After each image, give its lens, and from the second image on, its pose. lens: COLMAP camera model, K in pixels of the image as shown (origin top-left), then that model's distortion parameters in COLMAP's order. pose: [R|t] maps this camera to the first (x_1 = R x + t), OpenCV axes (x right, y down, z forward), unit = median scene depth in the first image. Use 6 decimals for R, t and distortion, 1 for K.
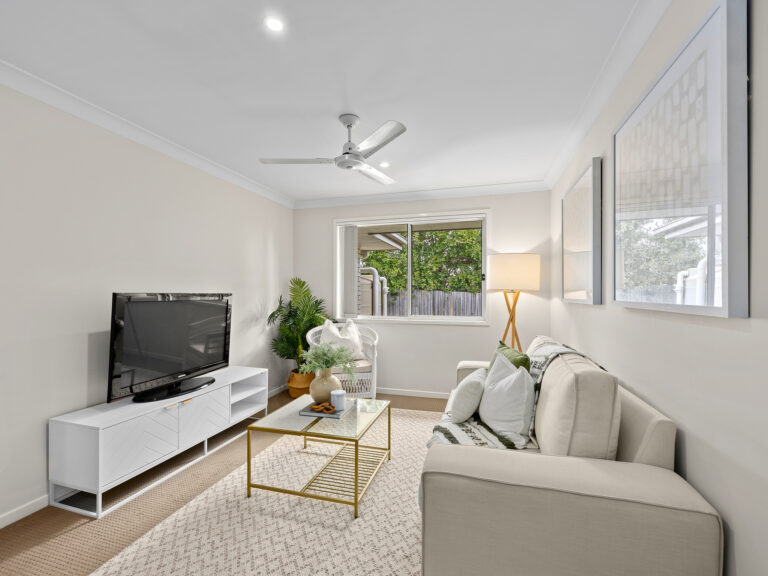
lens RADIAL K [[349.6, 0, 384.0], [0, 349.6, 288.0], [0, 0, 1]] dist [-0.001256, -0.000086]
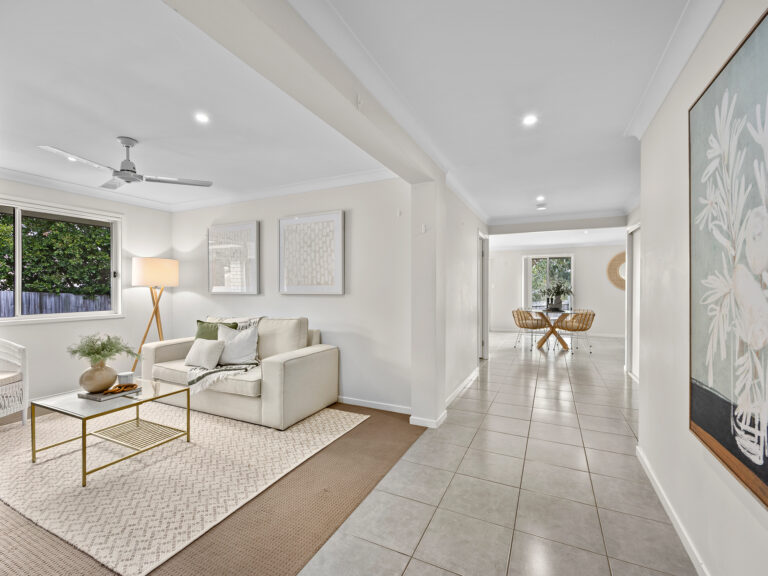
lens RADIAL K [[339.5, 0, 384.0], [0, 339.5, 288.0], [0, 0, 1]] dist [0.000862, -0.000155]
pose [[0.158726, -0.002668, 0.987319, -1.085765], [-0.011676, 0.999921, 0.004579, -0.006369], [-0.987254, -0.012255, 0.158682, -0.030588]]
